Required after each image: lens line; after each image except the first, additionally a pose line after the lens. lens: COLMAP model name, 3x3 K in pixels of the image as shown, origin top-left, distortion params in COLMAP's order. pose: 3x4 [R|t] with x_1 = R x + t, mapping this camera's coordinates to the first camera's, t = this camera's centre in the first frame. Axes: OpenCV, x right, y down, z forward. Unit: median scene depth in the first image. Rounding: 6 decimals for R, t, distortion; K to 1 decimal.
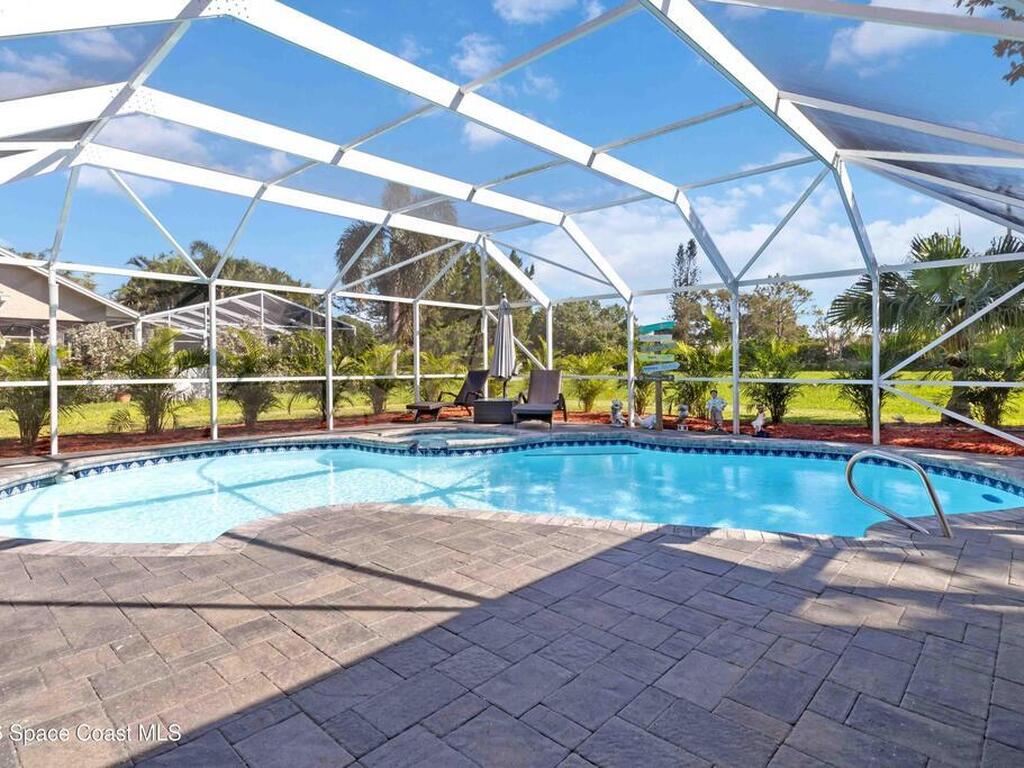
lens RADIAL K [[515.8, 0, 517.0], [0, 515.8, 382.8], [0, 0, 1]] dist [-0.012066, 0.000269]
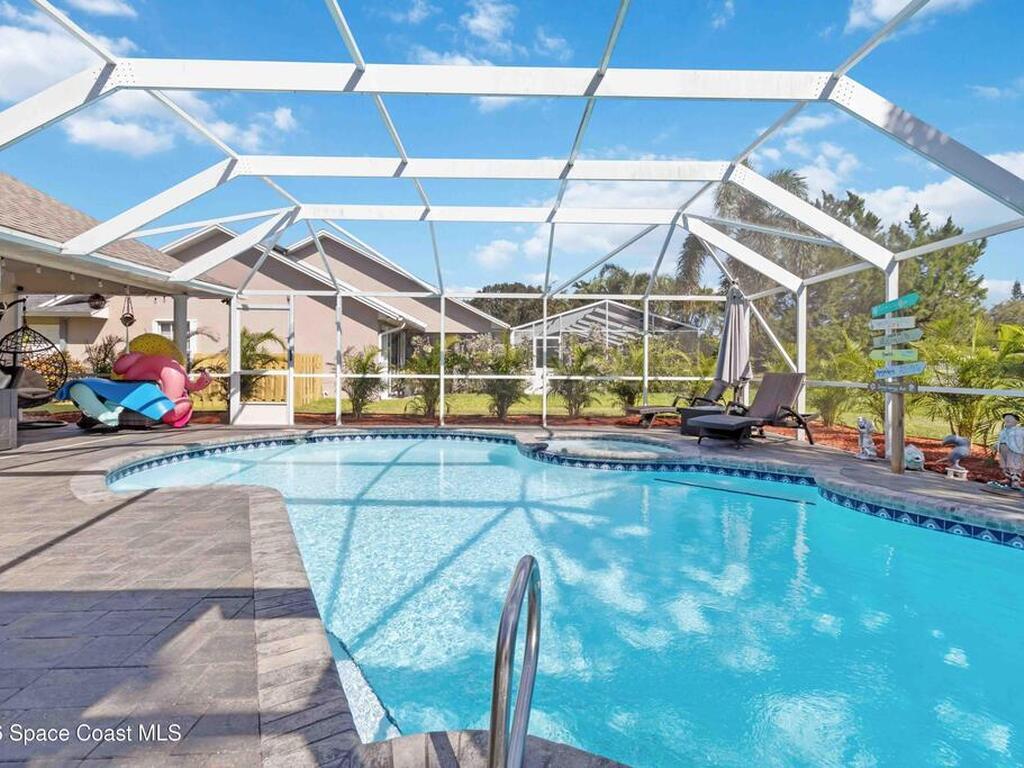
lens RADIAL K [[499.8, 0, 511.3], [0, 499.8, 388.3], [0, 0, 1]] dist [-0.004669, -0.000773]
pose [[0.741488, 0.036243, -0.669987, 0.360277], [-0.030881, 0.999325, 0.019882, -0.007282], [0.670255, 0.005948, 0.742107, 0.258845]]
